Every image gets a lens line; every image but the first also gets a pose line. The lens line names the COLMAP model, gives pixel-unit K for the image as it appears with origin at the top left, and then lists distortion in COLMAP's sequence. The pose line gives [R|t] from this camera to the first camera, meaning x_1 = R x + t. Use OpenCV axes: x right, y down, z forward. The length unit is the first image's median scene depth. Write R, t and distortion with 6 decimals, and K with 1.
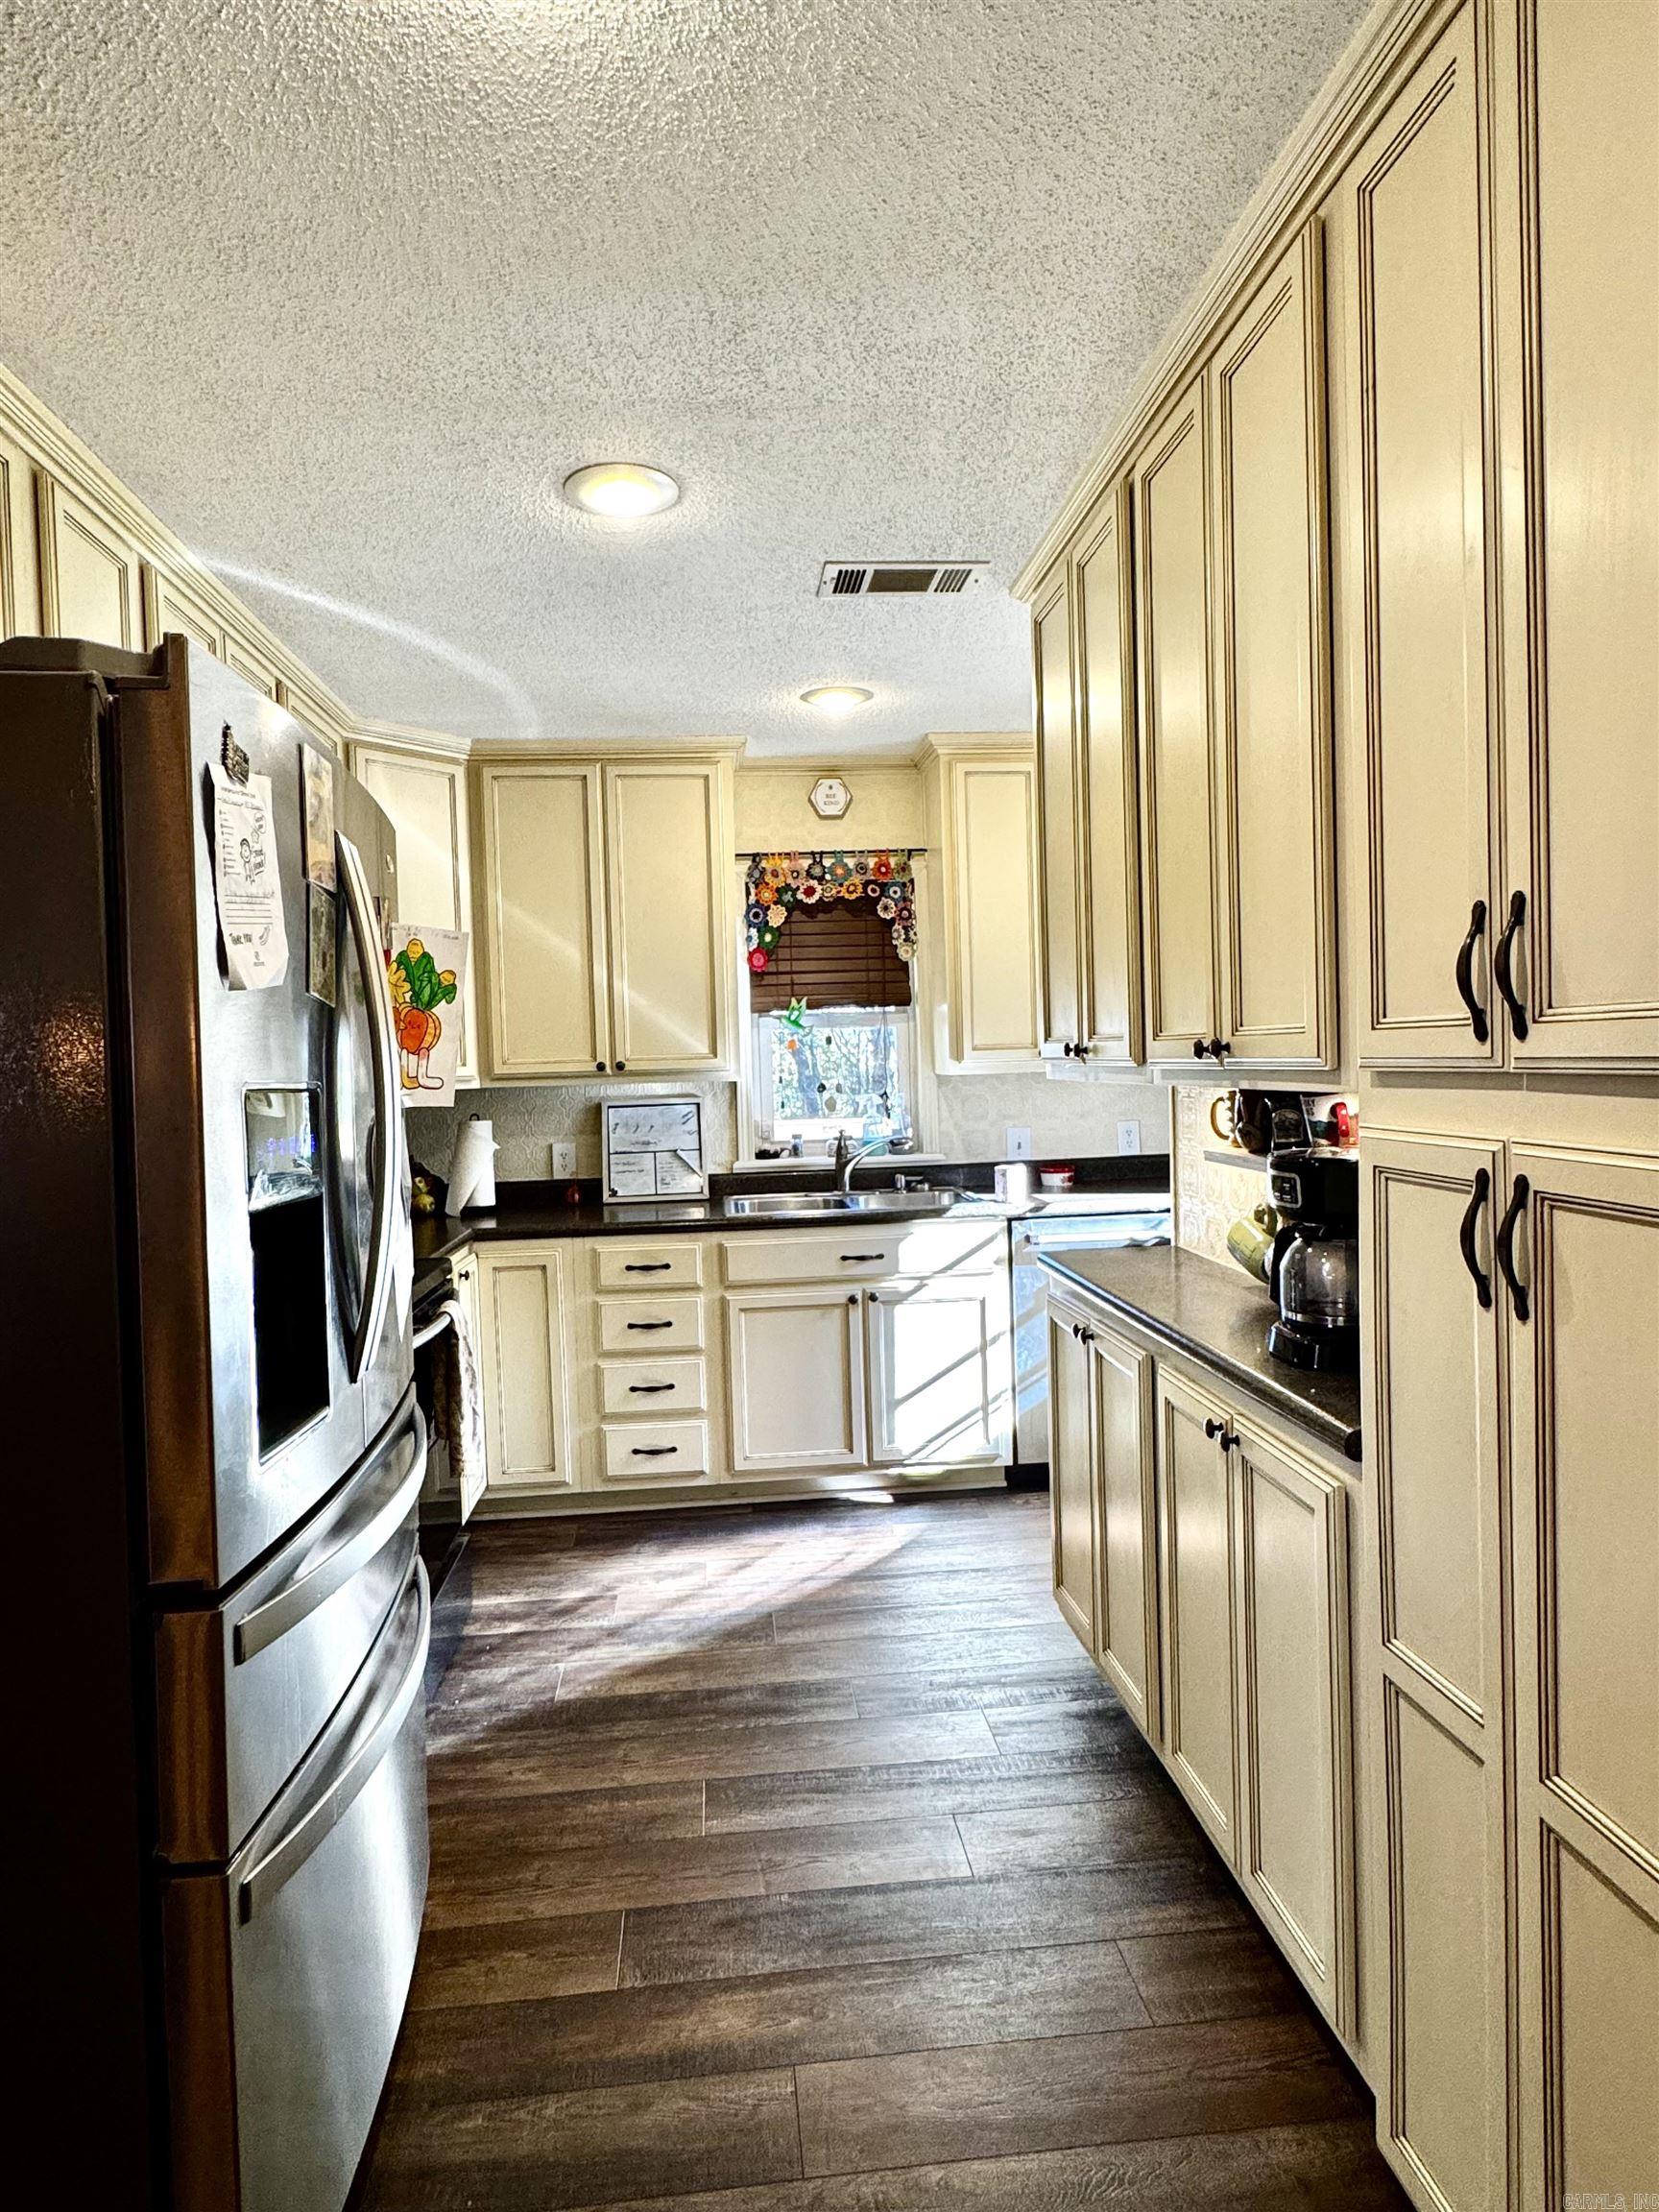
lens RADIAL K [[1274.8, 0, 828.1], [0, 1274.8, 1100.3], [0, 0, 1]] dist [-0.000299, 0.000031]
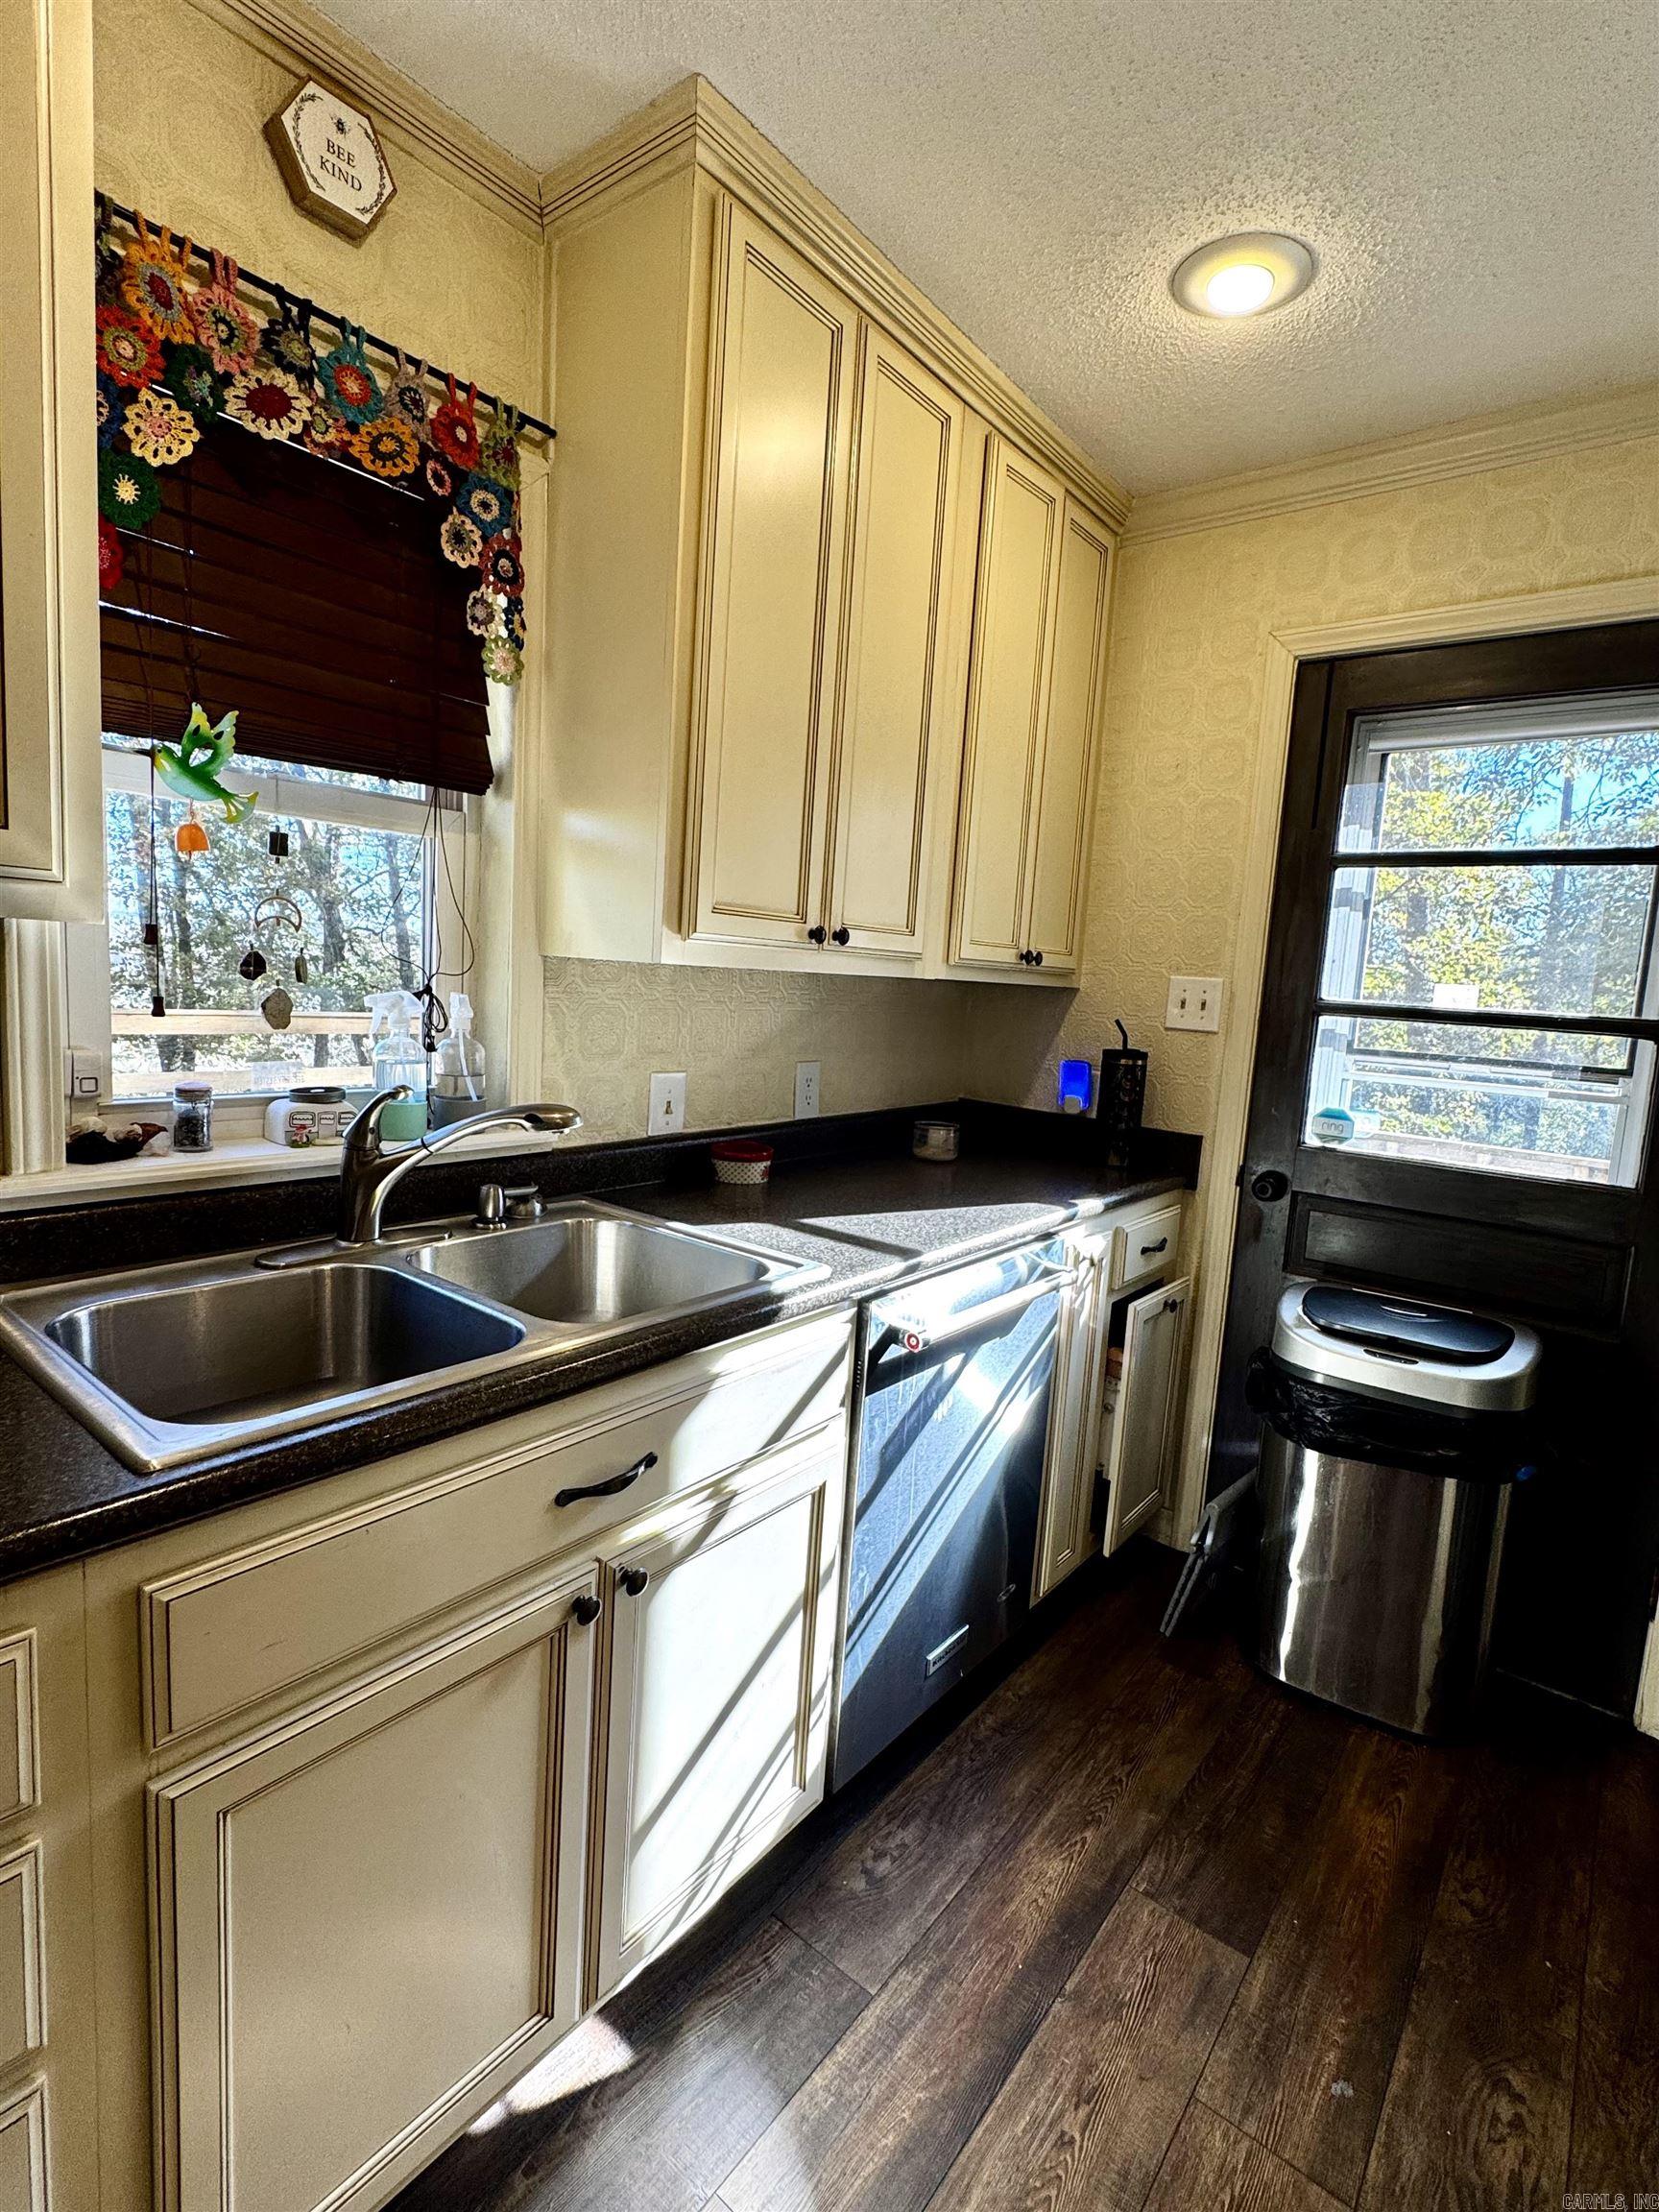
lens RADIAL K [[1040.9, 0, 831.7], [0, 1040.9, 1100.0], [0, 0, 1]] dist [-0.001212, -0.000450]
pose [[0.691438, -0.011233, 0.722349, -0.116066], [-0.059191, 0.995637, 0.072141, -0.002418], [-0.720007, -0.092638, 0.687756, 0.672034]]
